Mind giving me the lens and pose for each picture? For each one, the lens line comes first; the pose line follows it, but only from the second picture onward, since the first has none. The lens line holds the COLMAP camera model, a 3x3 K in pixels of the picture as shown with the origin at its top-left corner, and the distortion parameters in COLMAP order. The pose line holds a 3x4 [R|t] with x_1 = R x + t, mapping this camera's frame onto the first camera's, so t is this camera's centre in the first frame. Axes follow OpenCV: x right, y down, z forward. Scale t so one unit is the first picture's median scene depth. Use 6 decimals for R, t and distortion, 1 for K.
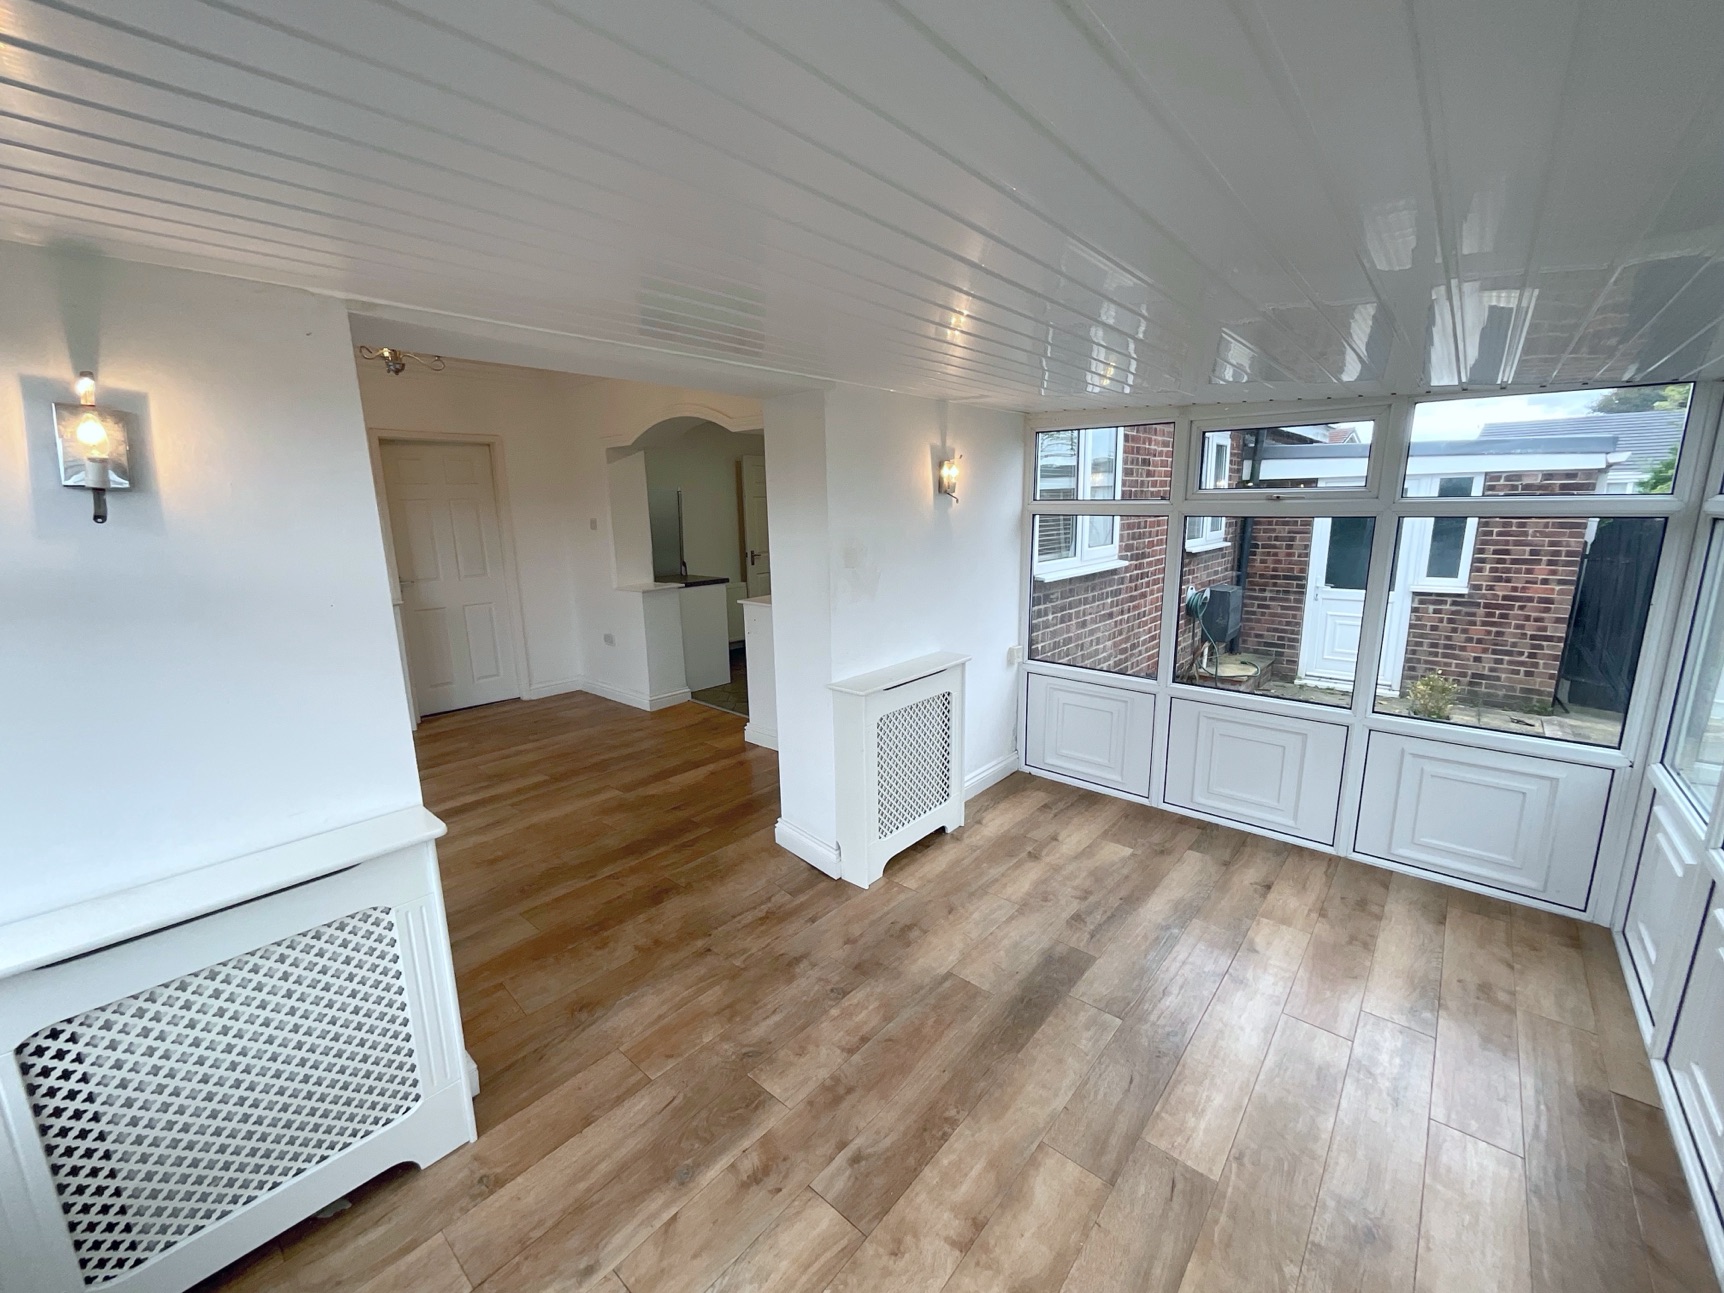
lens RADIAL K [[696.2, 0, 862.6], [0, 696.2, 647.1], [0, 0, 1]] dist [-0.002341, 0.001078]
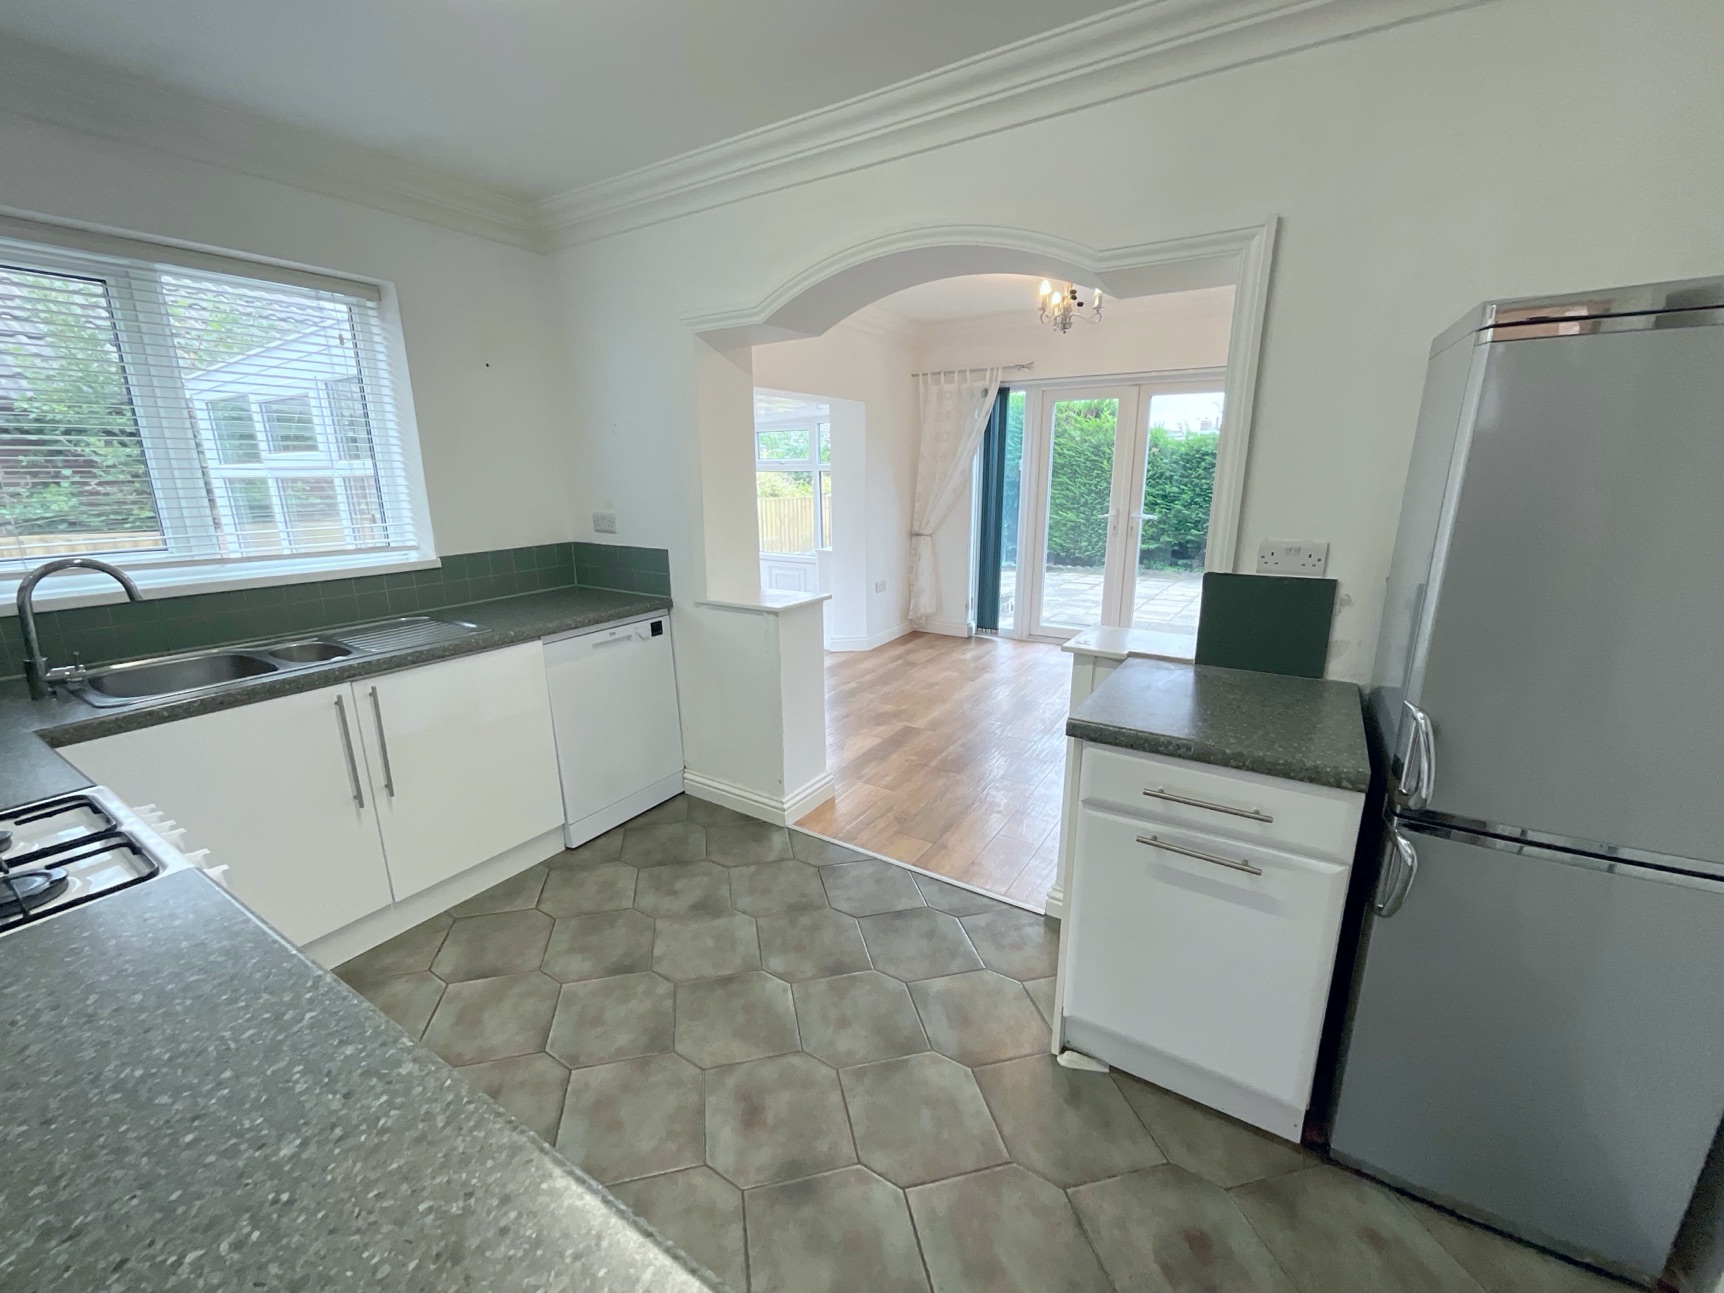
lens RADIAL K [[696.2, 0, 862.6], [0, 696.2, 647.1], [0, 0, 1]] dist [-0.002341, 0.001078]
pose [[-0.988302, 0.059524, -0.140411, -0.094958], [-0.007744, 0.899912, 0.436002, -0.266878], [0.152311, 0.431989, -0.888925, 1.376803]]
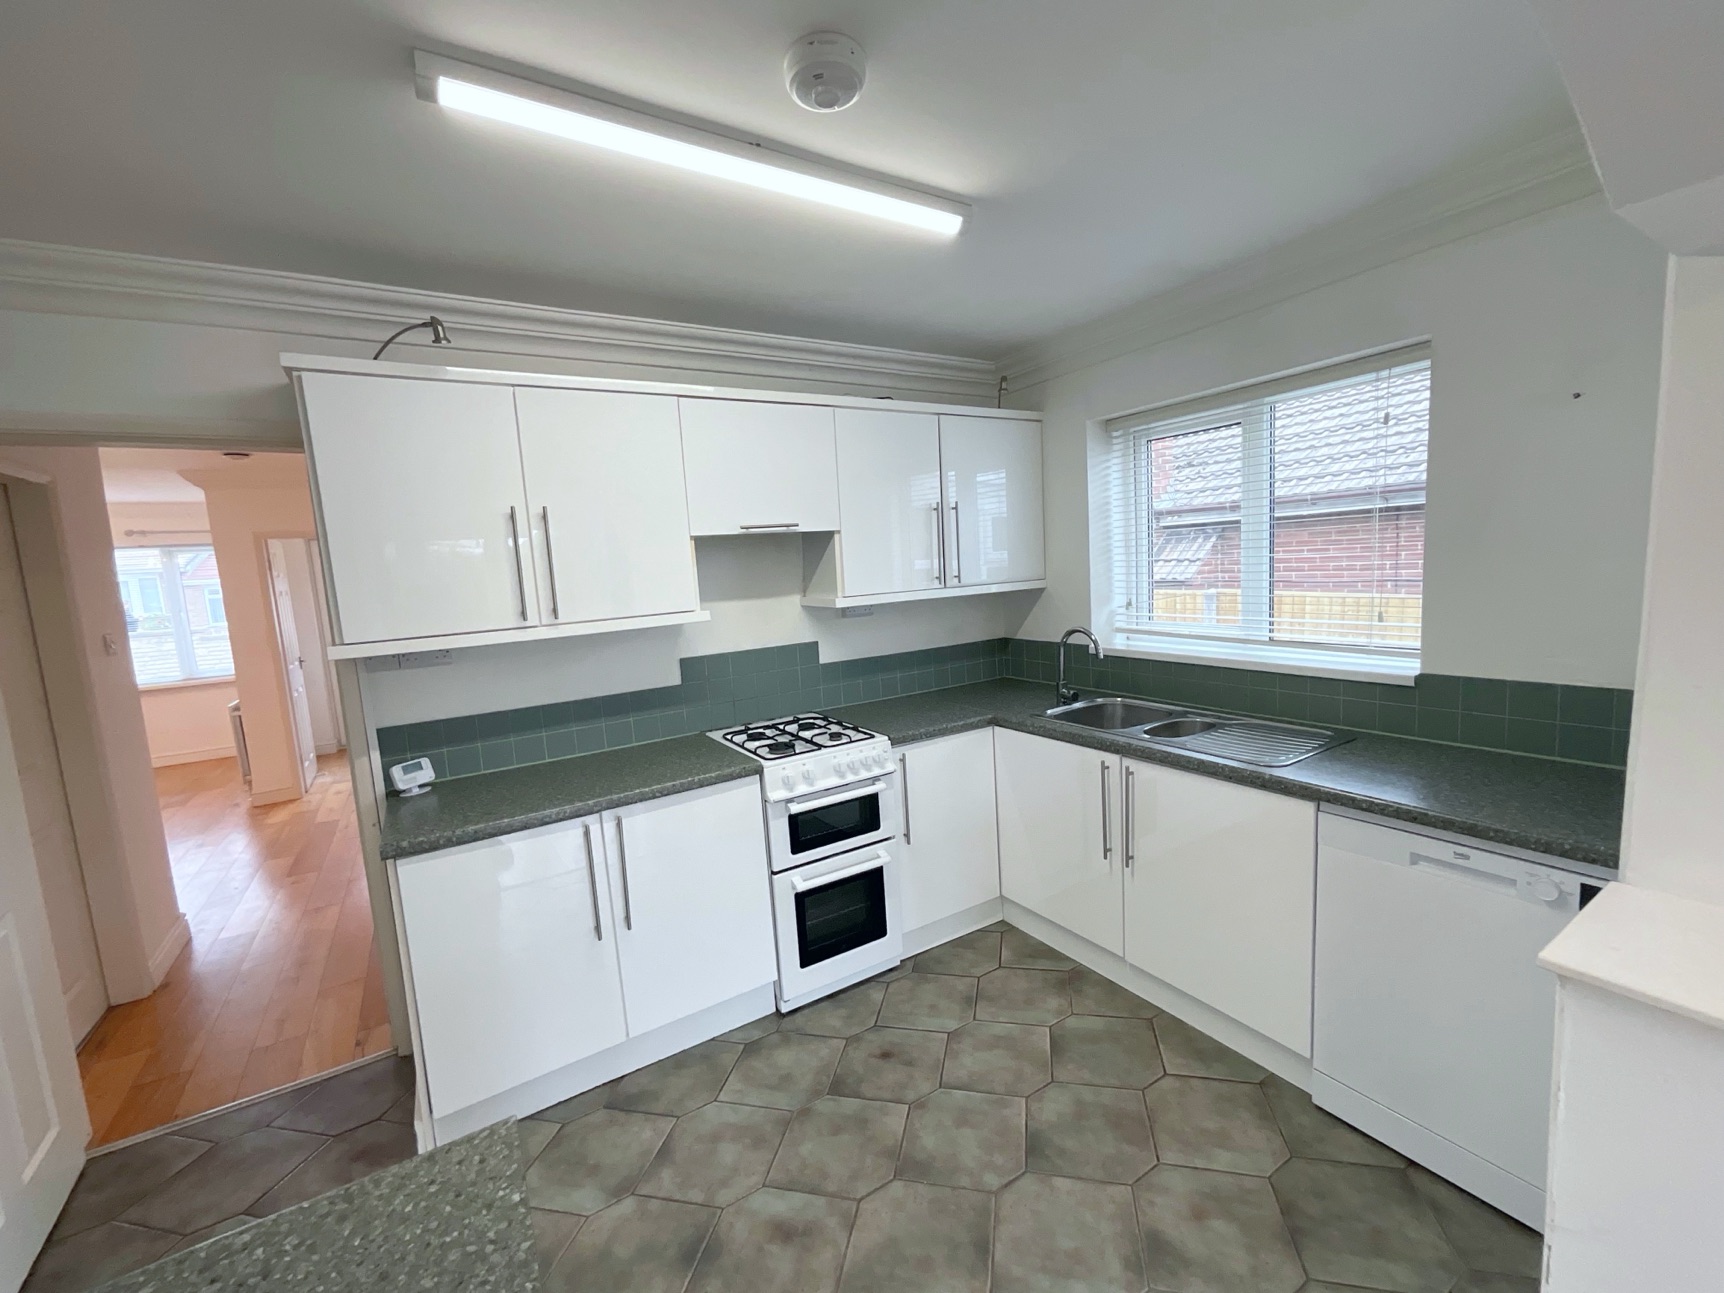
lens RADIAL K [[696.2, 0, 862.6], [0, 696.2, 647.1], [0, 0, 1]] dist [-0.002341, 0.001078]
pose [[0.299196, -0.115106, 0.947223, -0.337008], [0.245393, 0.968590, 0.040191, -0.205459], [-0.922098, 0.220417, 0.318045, 0.990100]]
